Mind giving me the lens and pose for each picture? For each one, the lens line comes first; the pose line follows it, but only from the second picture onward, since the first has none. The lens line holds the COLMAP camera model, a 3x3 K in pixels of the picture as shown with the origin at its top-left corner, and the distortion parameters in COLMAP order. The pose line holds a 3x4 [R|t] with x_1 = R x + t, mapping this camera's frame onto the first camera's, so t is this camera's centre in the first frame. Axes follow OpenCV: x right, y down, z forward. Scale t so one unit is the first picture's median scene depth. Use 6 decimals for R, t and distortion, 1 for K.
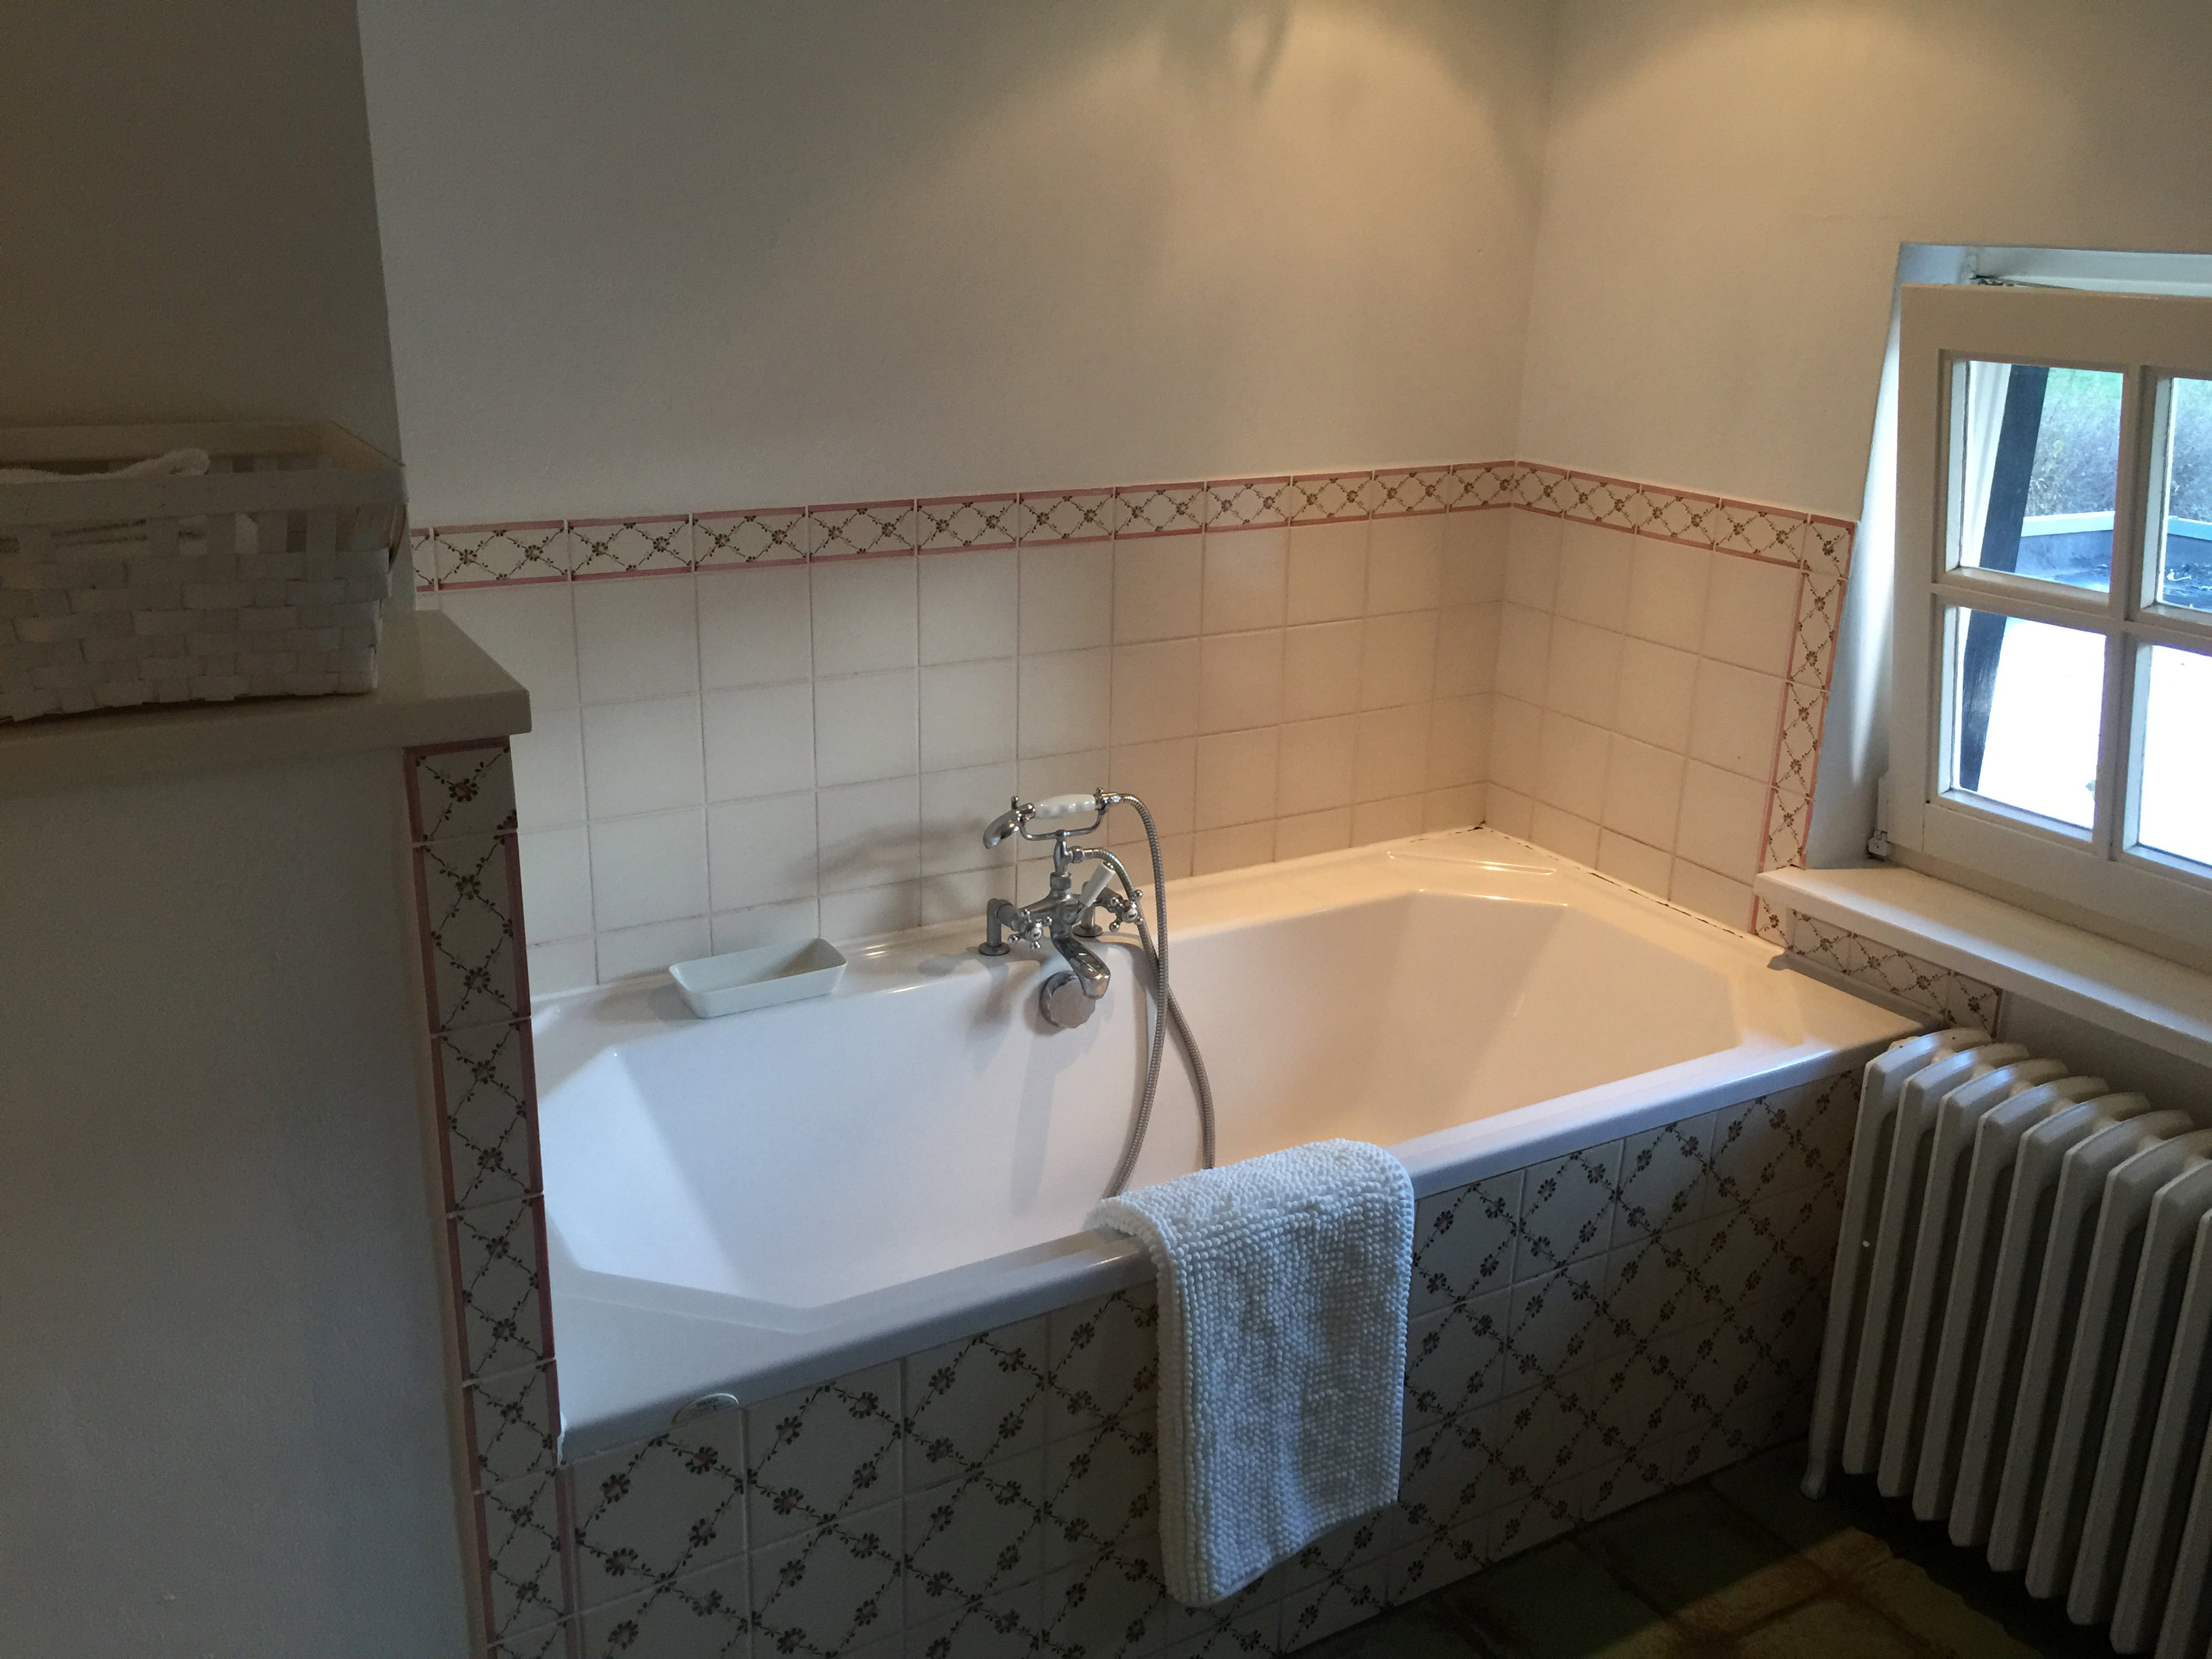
lens RADIAL K [[1896.8, 0, 1108.8], [0, 1896.8, 823.8], [0, 0, 1]] dist [0.083943, -0.105583]
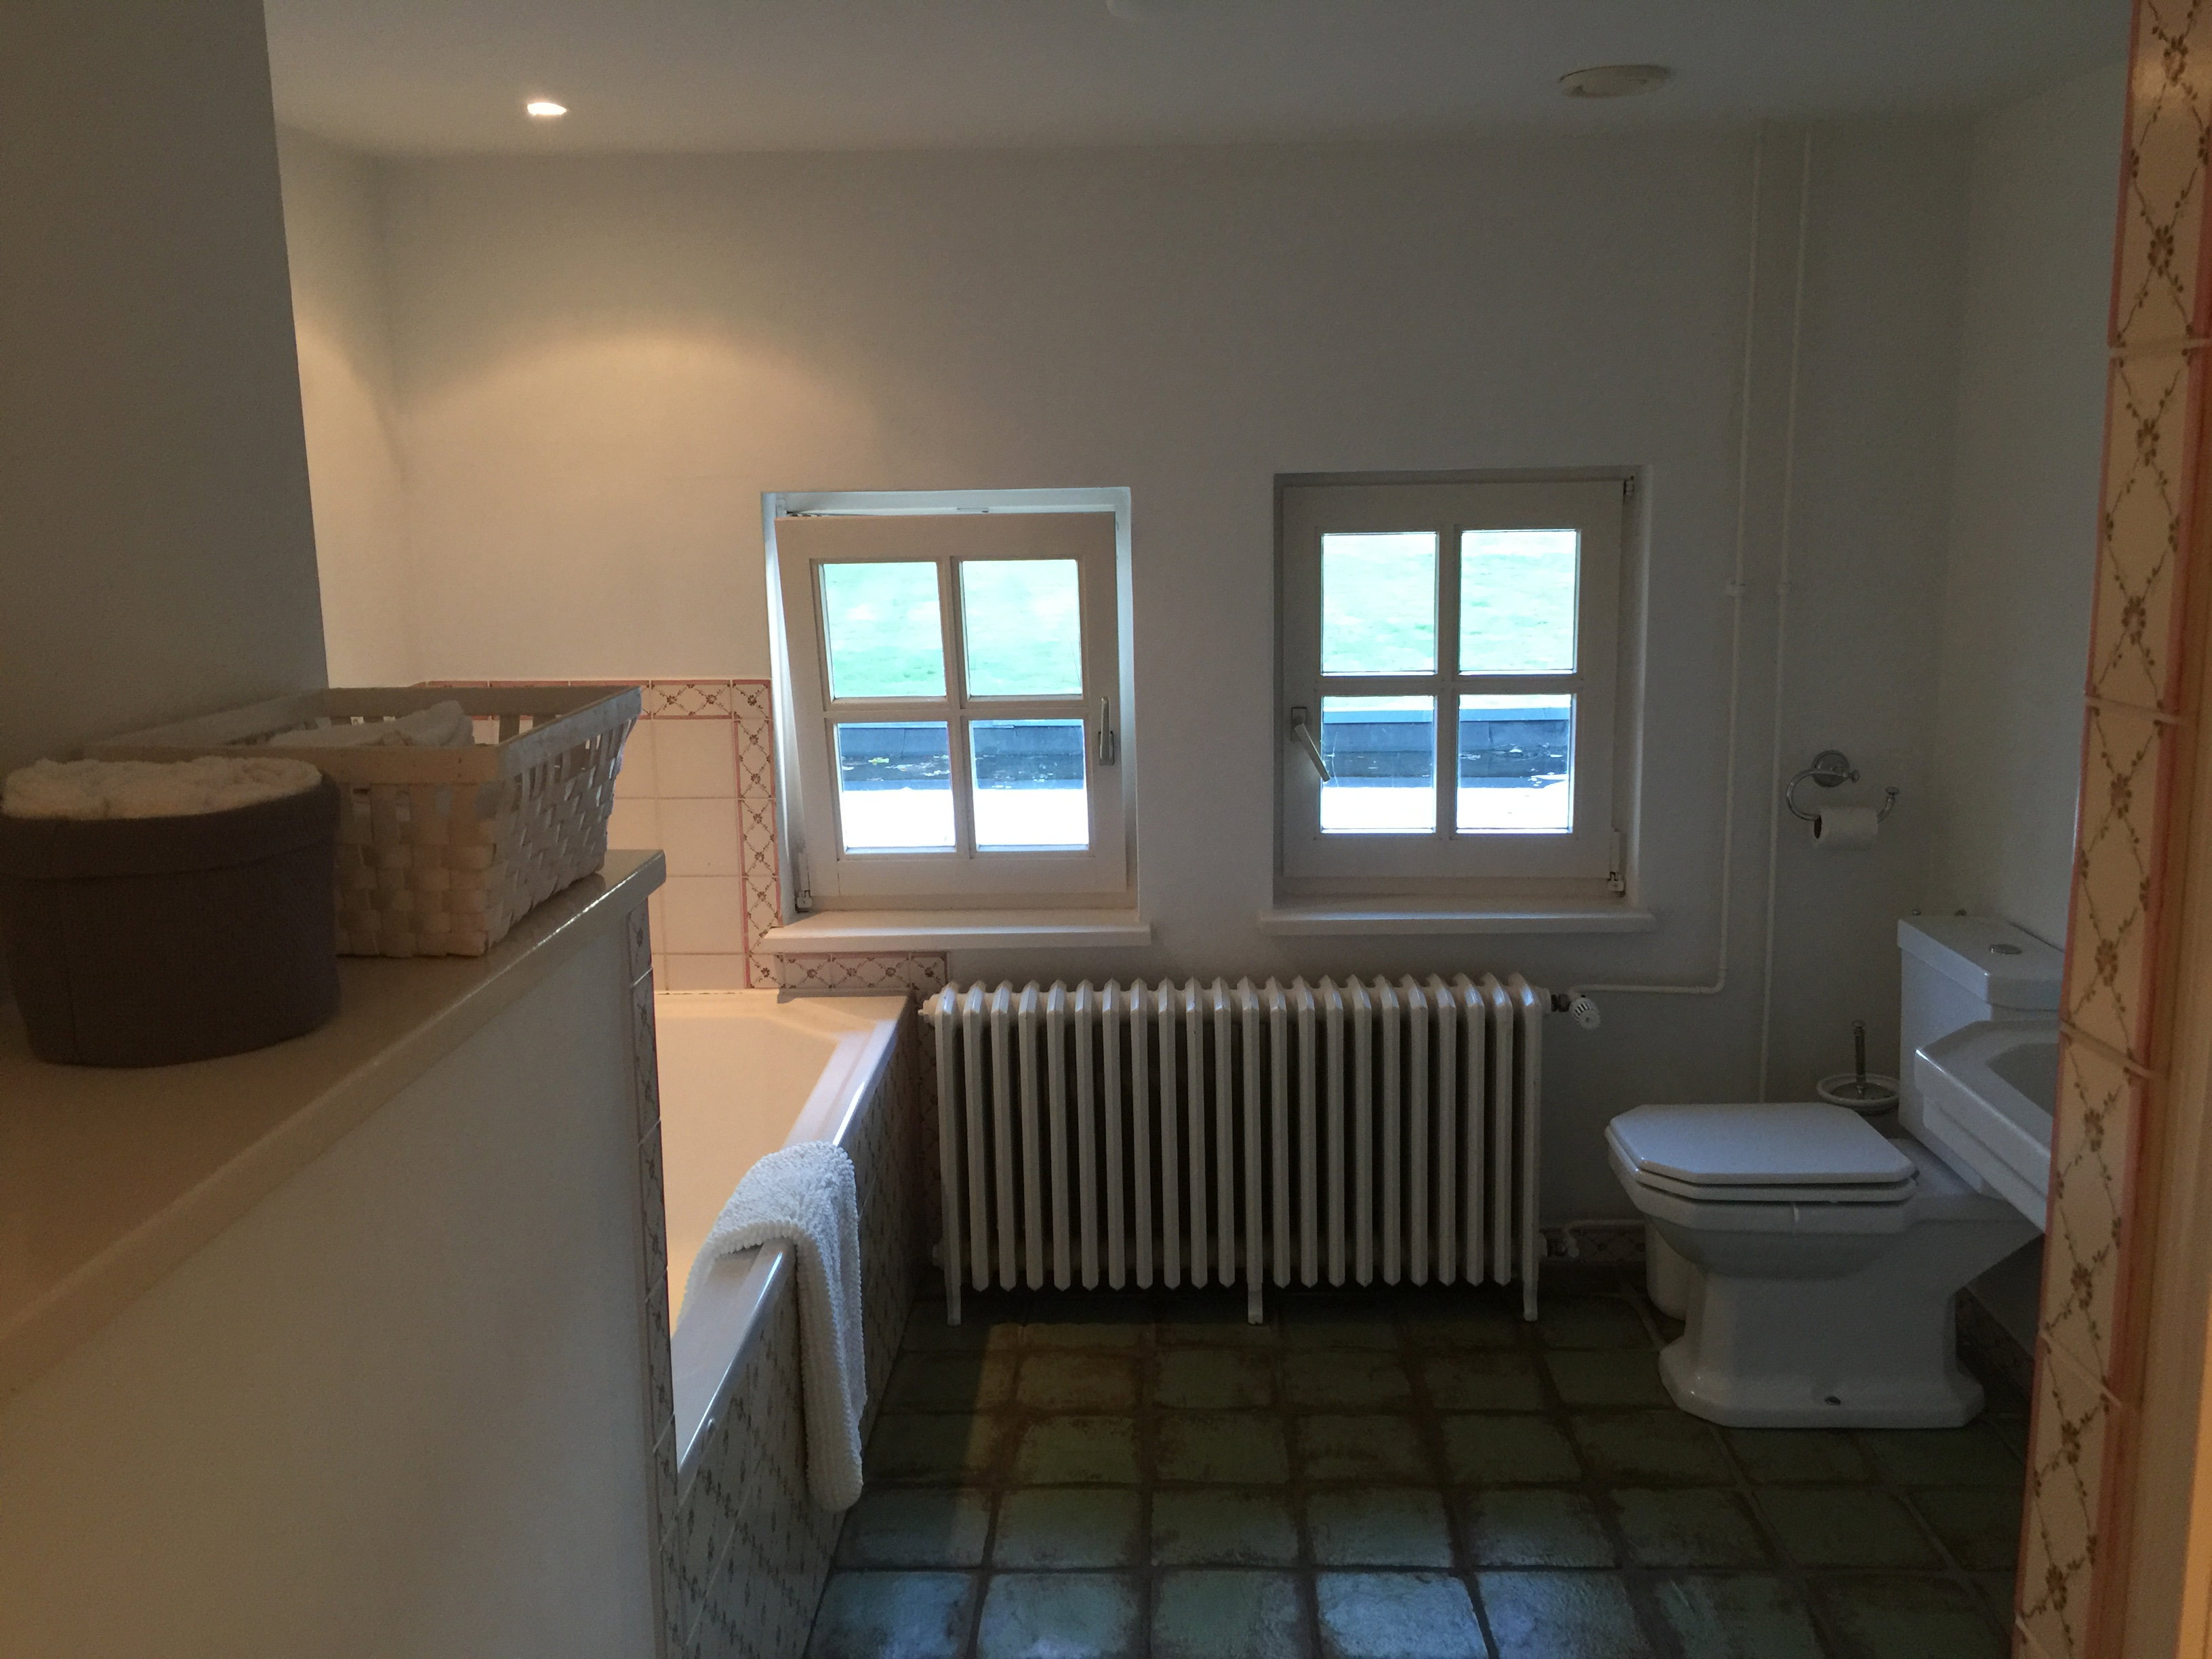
lens RADIAL K [[1896.8, 0, 1112.3], [0, 1896.8, 831.9], [0, 0, 1]] dist [0.083943, -0.105583]
pose [[0.532945, -0.190733, 0.824373, -0.662097], [0.291383, 0.956043, 0.032823, -0.018613], [-0.794397, 0.222715, 0.565094, 0.009950]]
